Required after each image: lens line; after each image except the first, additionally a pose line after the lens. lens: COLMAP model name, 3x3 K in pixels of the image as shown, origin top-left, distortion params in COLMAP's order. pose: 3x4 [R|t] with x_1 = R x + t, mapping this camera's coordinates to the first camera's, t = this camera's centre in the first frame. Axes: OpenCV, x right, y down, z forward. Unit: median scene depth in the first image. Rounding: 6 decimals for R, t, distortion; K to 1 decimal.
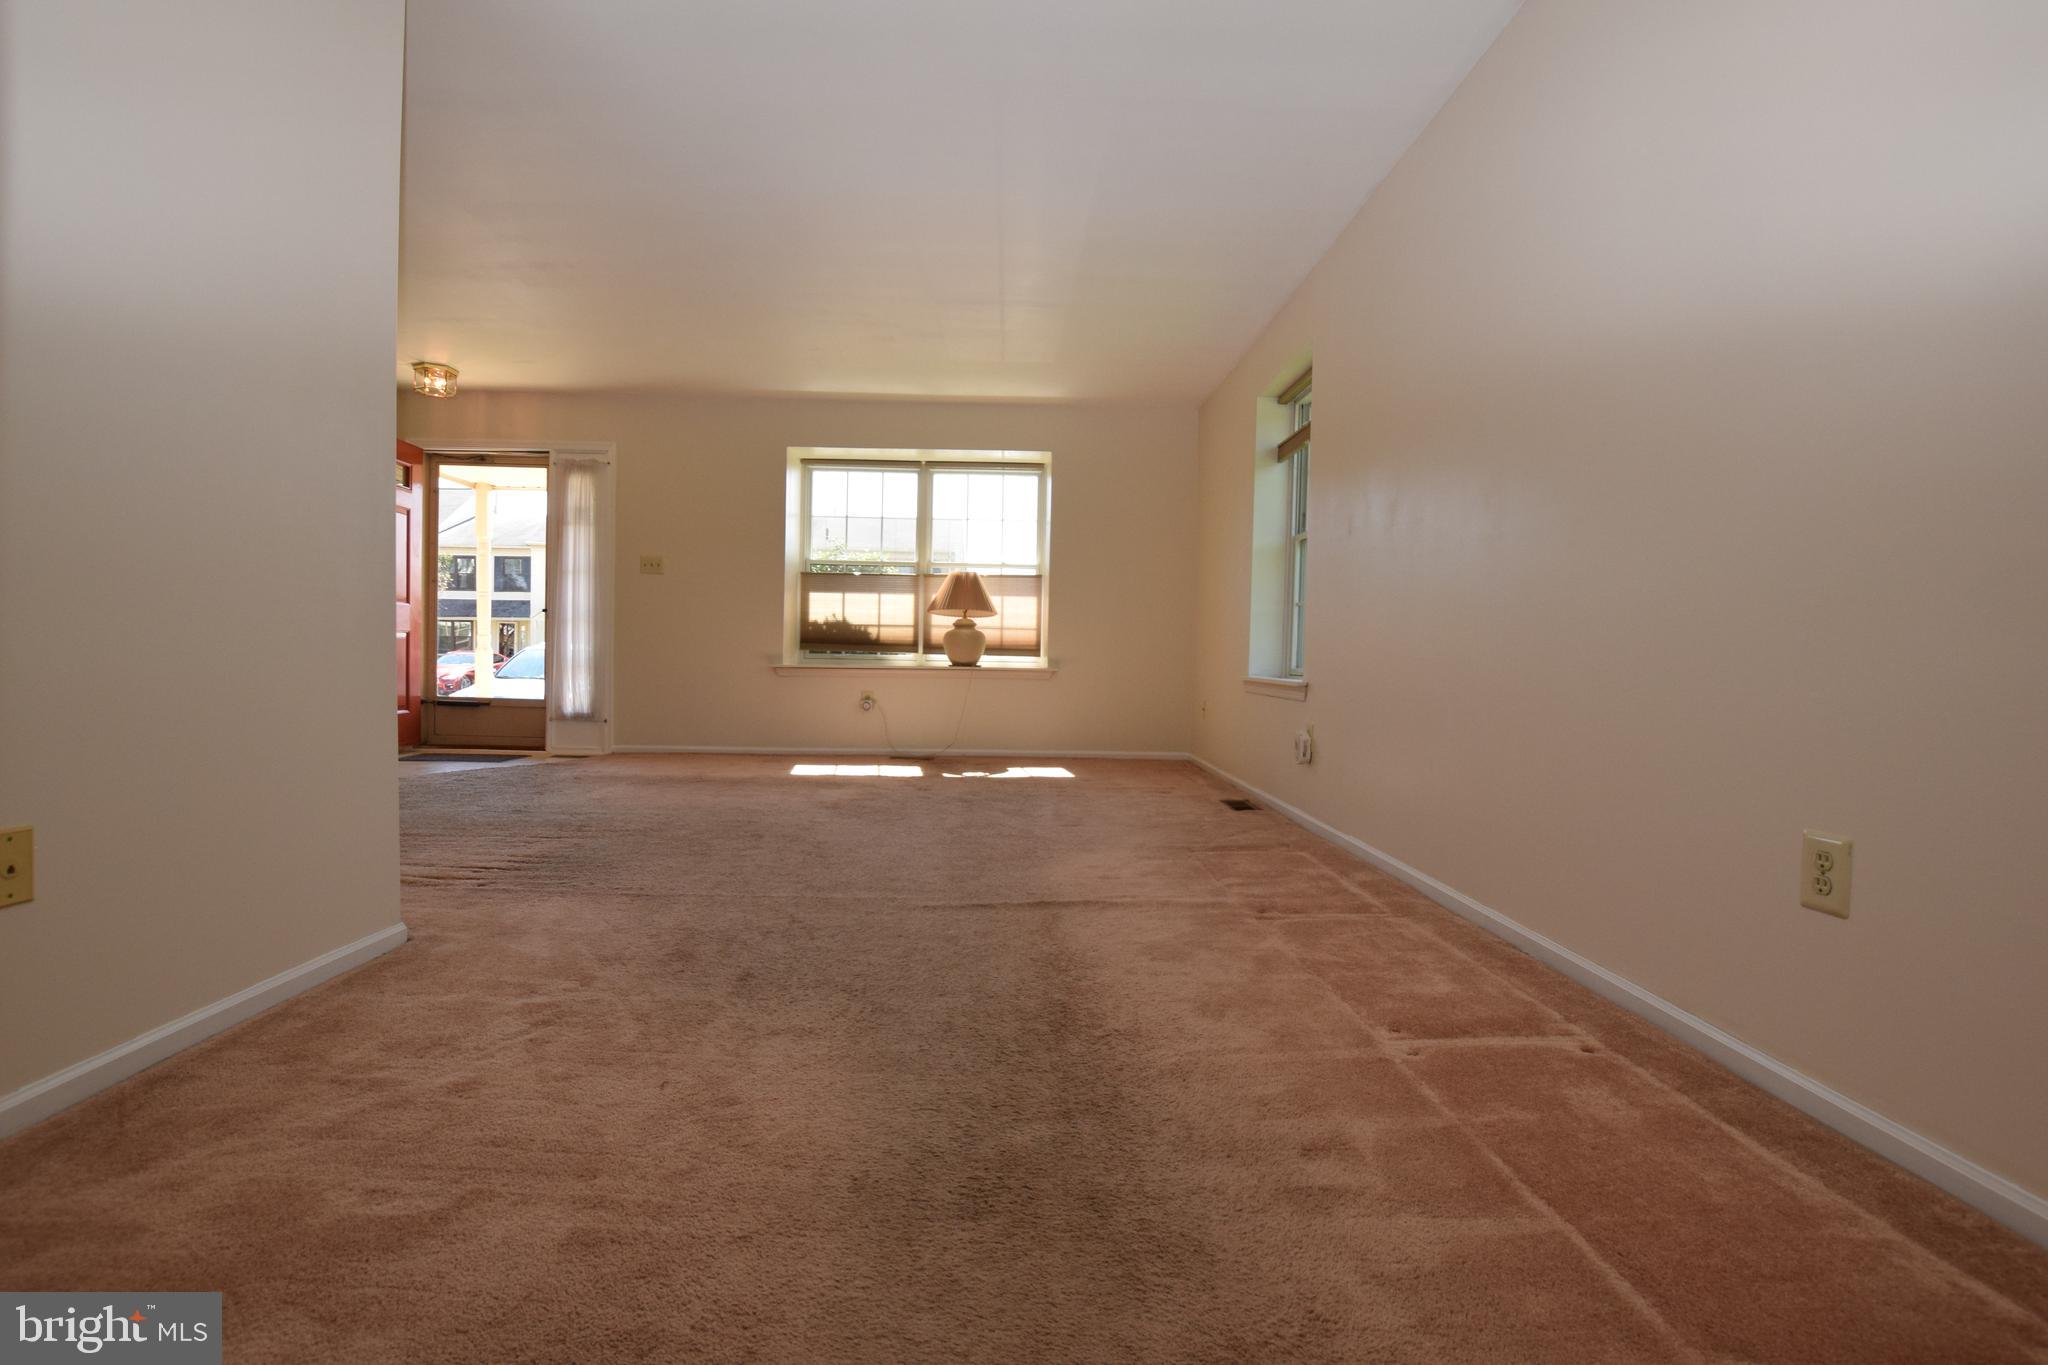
lens RADIAL K [[910.3, 0, 1023.8], [0, 910.3, 683.2], [0, 0, 1]] dist [-0.033130, 0.002300]
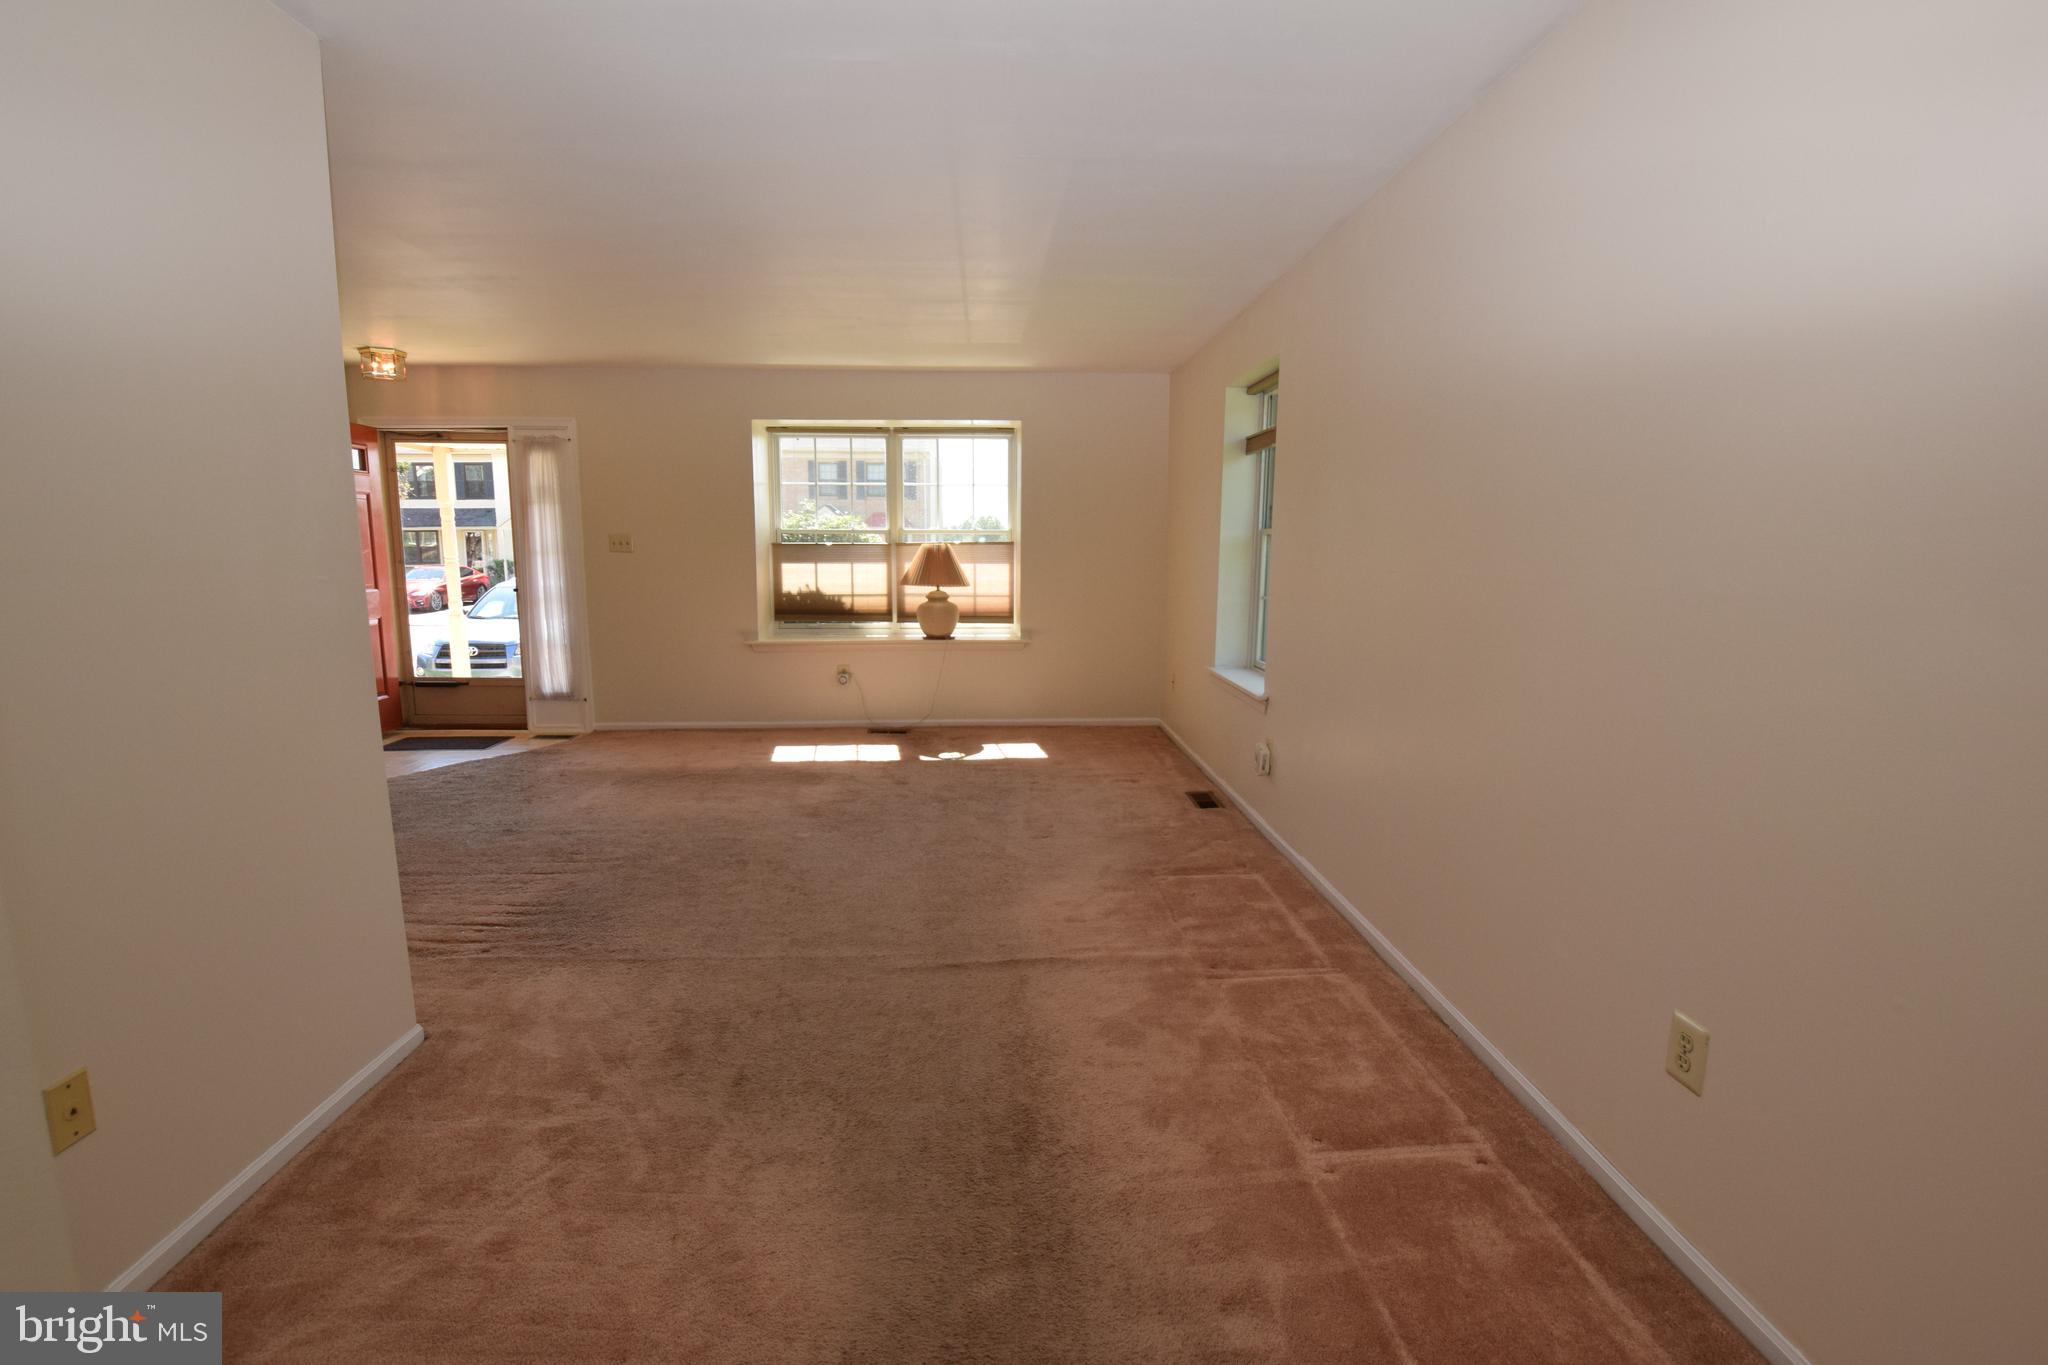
lens RADIAL K [[910.3, 0, 1023.9], [0, 910.3, 683.9], [0, 0, 1]] dist [-0.033130, 0.002300]
pose [[0.999628, -0.018165, 0.020334, 0.010709], [0.015544, 0.992360, 0.122391, -0.120357], [-0.022402, -0.122029, 0.992274, -0.017641]]
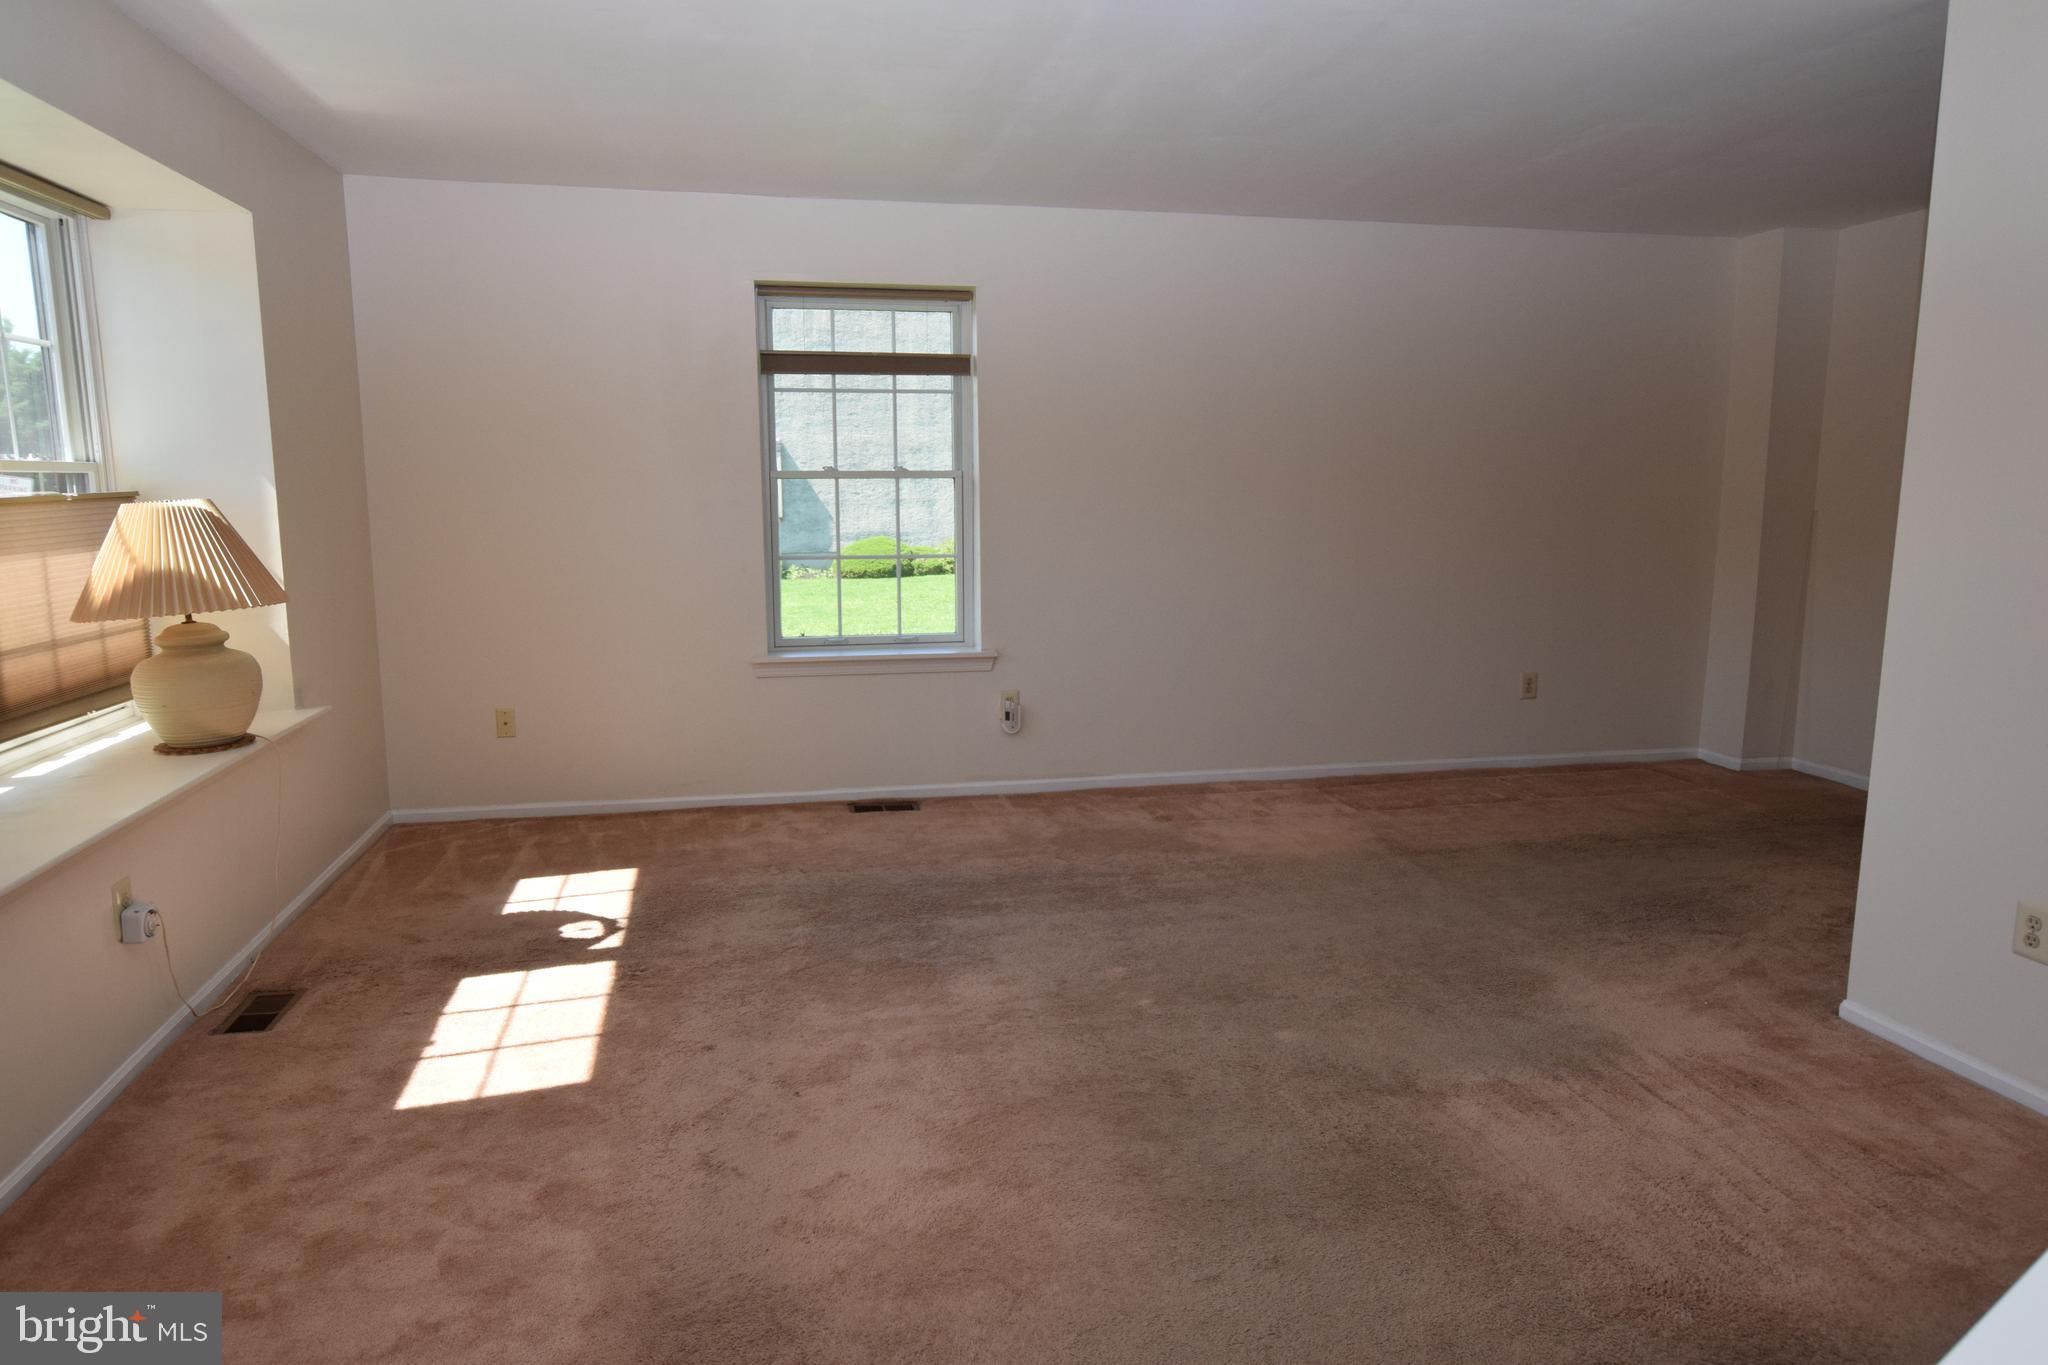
lens RADIAL K [[1323.8, 0, 1022.9], [0, 1323.8, 678.8], [0, 0, 1]] dist [0.003247, 0.004142]
pose [[-0.185559, -0.164234, 0.968811, -0.900637], [0.025493, 0.984797, 0.171827, -0.180877], [-0.982302, 0.056582, -0.178551, 1.012692]]
